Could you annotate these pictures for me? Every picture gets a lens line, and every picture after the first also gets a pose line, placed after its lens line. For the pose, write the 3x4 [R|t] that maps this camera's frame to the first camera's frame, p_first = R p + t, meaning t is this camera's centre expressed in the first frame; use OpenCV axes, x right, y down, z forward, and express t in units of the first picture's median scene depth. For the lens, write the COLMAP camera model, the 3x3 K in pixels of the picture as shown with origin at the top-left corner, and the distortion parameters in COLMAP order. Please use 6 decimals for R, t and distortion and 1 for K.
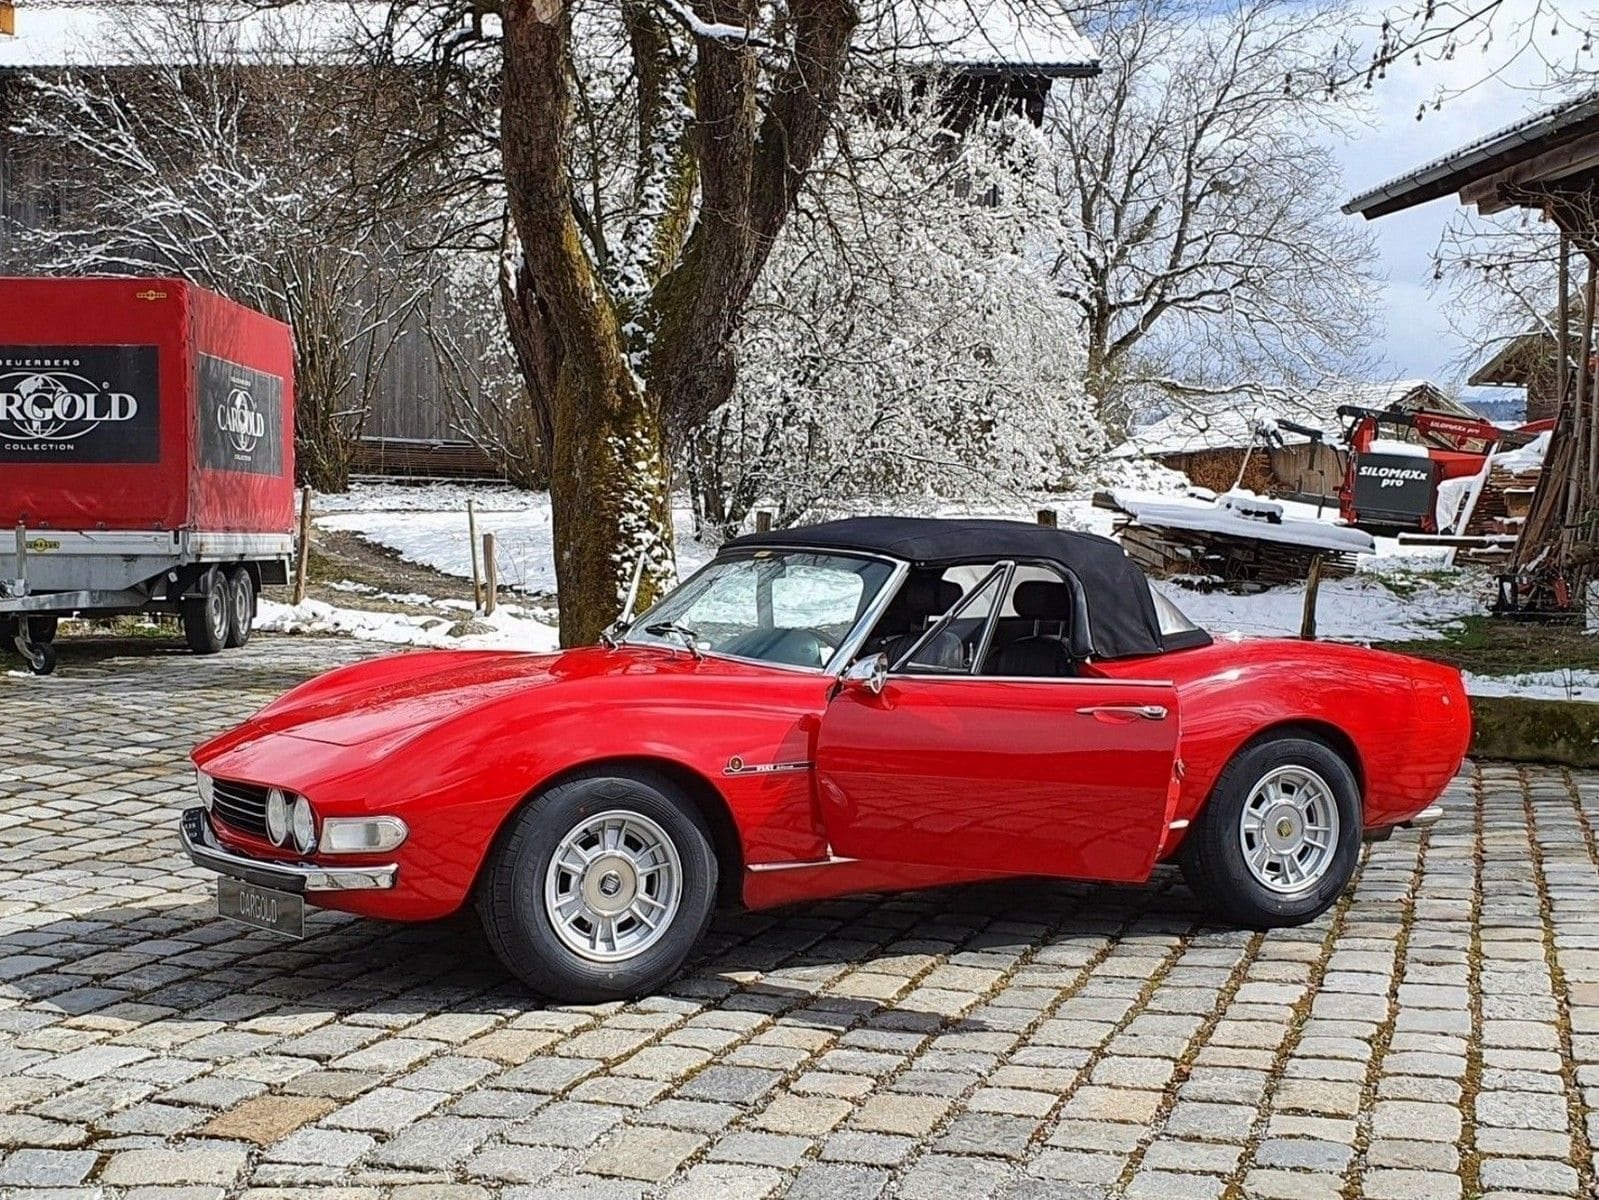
lens RADIAL K [[2173.7, 0, 738.2], [0, 2173.7, 626.7], [0, 0, 1]] dist [0.285428, -1.163382]
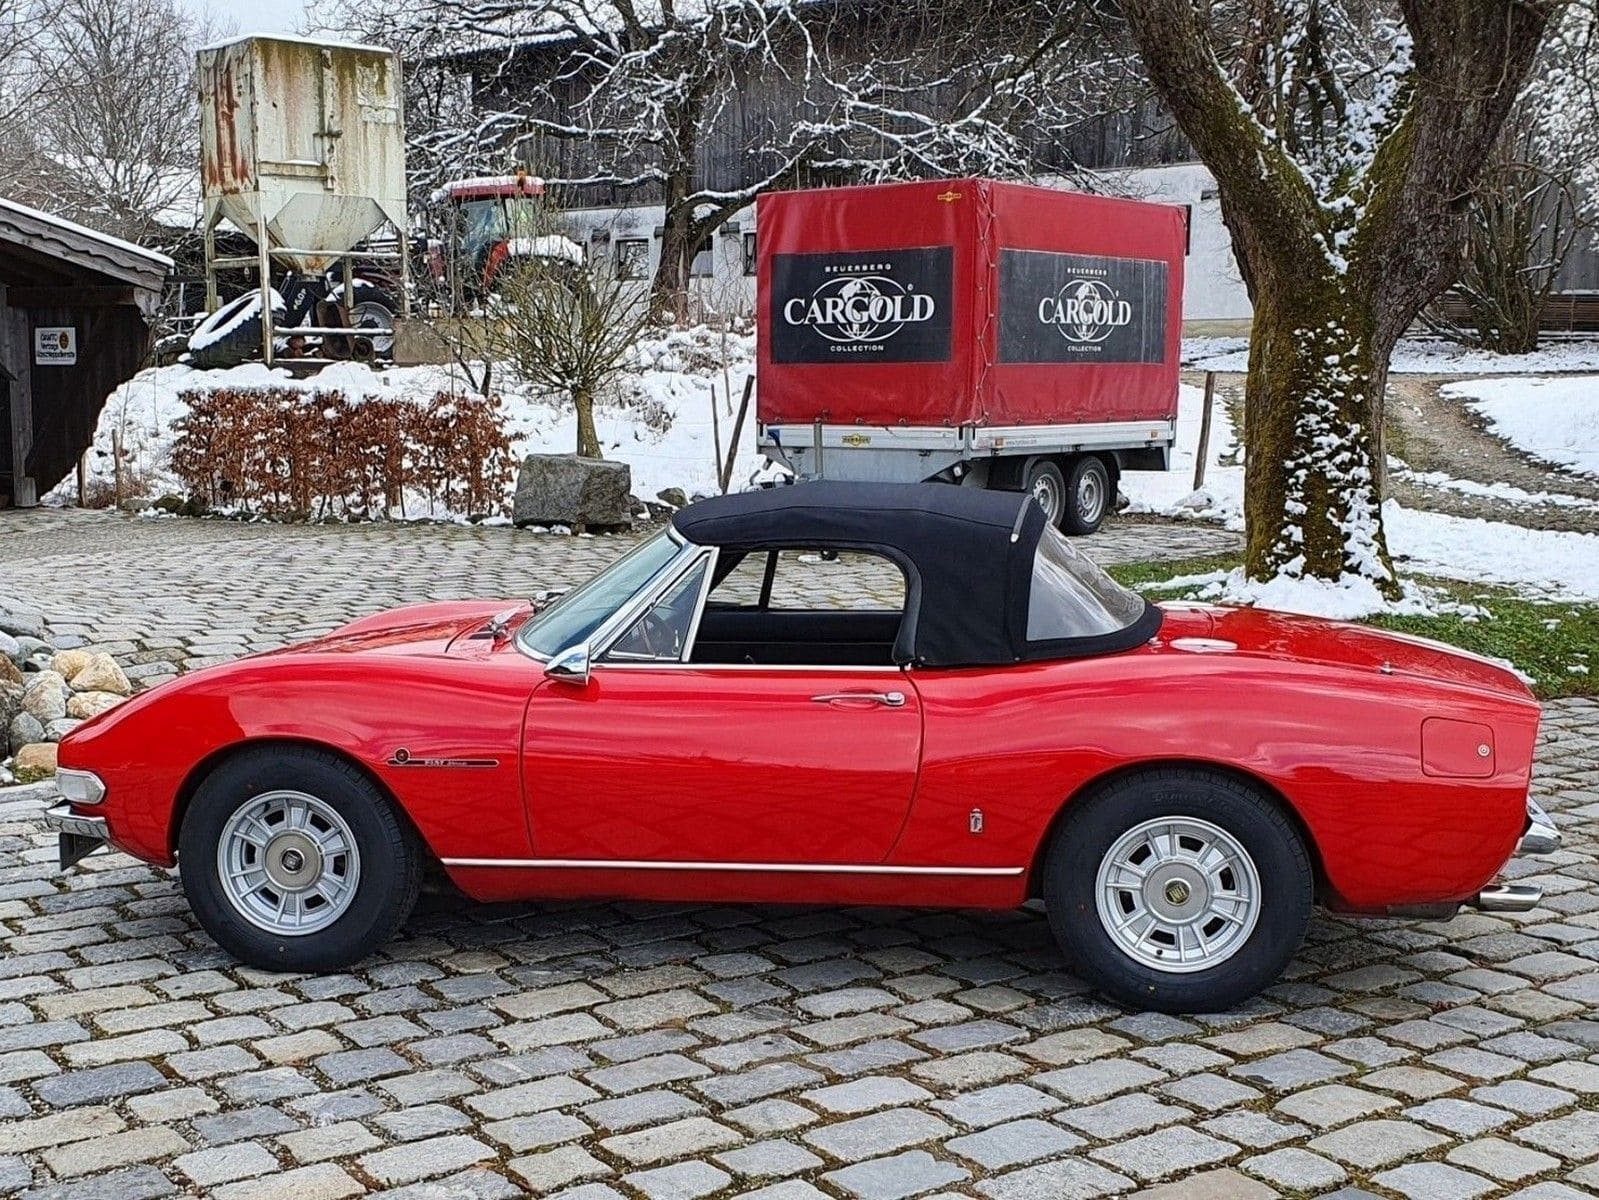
lens RADIAL K [[2046.2, 0, 686.2], [0, 2046.2, 709.4], [0, 0, 1]] dist [0.158154, -0.460091]
pose [[0.781550, 0.093831, -0.616745, 0.282843], [-0.021038, 0.992026, 0.124266, -0.031500], [0.623487, -0.084145, 0.777292, 0.159889]]
